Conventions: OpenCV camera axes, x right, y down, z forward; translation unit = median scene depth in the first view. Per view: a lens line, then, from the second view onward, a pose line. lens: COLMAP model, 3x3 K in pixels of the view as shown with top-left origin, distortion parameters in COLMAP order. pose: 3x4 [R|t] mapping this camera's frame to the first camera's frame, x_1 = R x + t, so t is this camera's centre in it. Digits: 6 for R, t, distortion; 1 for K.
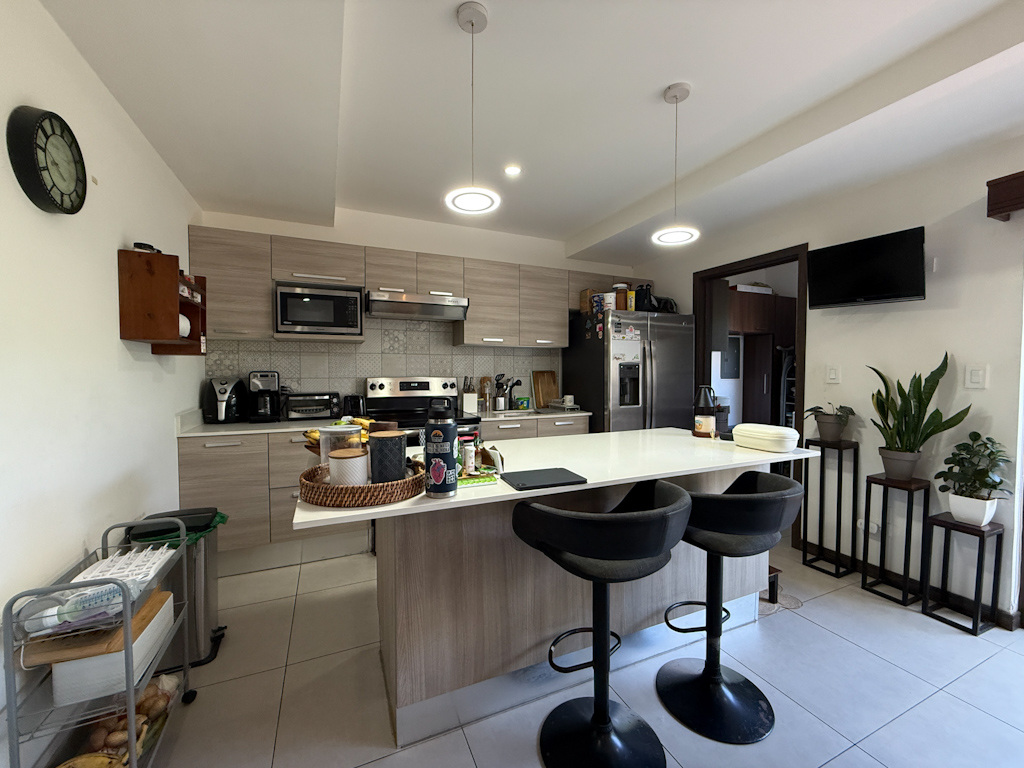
lens RADIAL K [[407.1, 0, 509.9], [0, 407.1, 383.0], [0, 0, 1]] dist [-0.001102, -0.000284]
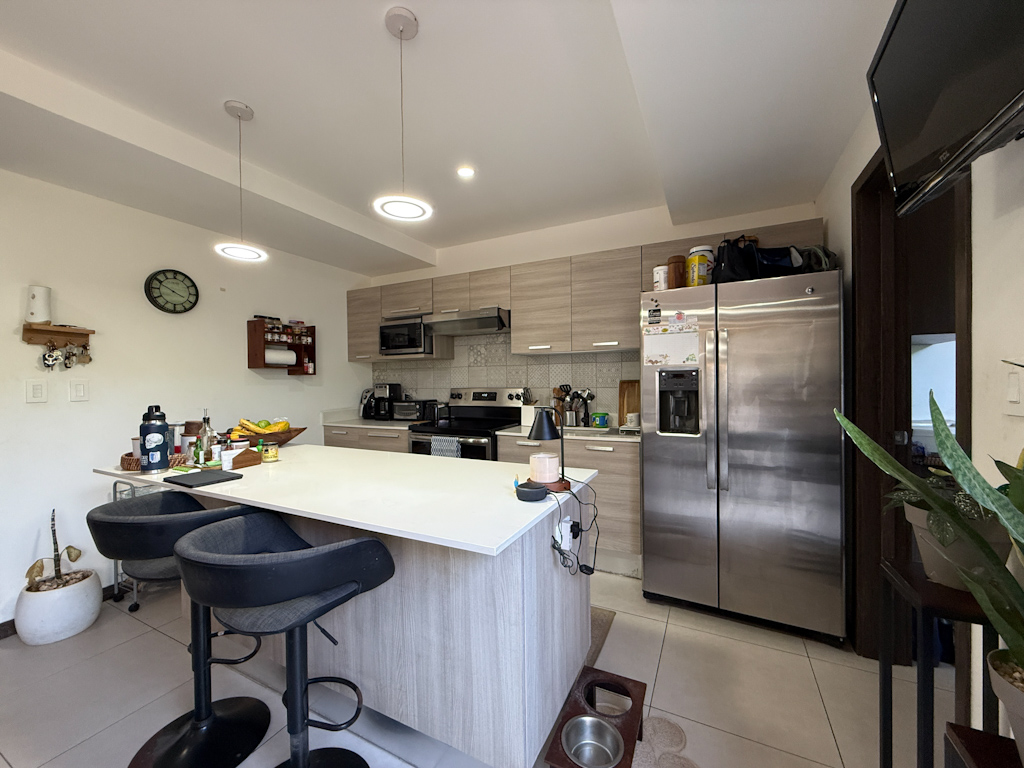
lens RADIAL K [[407.1, 0, 509.9], [0, 407.1, 383.0], [0, 0, 1]] dist [-0.001102, -0.000284]
pose [[0.630544, -0.003611, -0.776145, 0.627161], [-0.008465, 0.999898, -0.011529, -0.015489], [0.776107, 0.013840, 0.630449, 0.379626]]
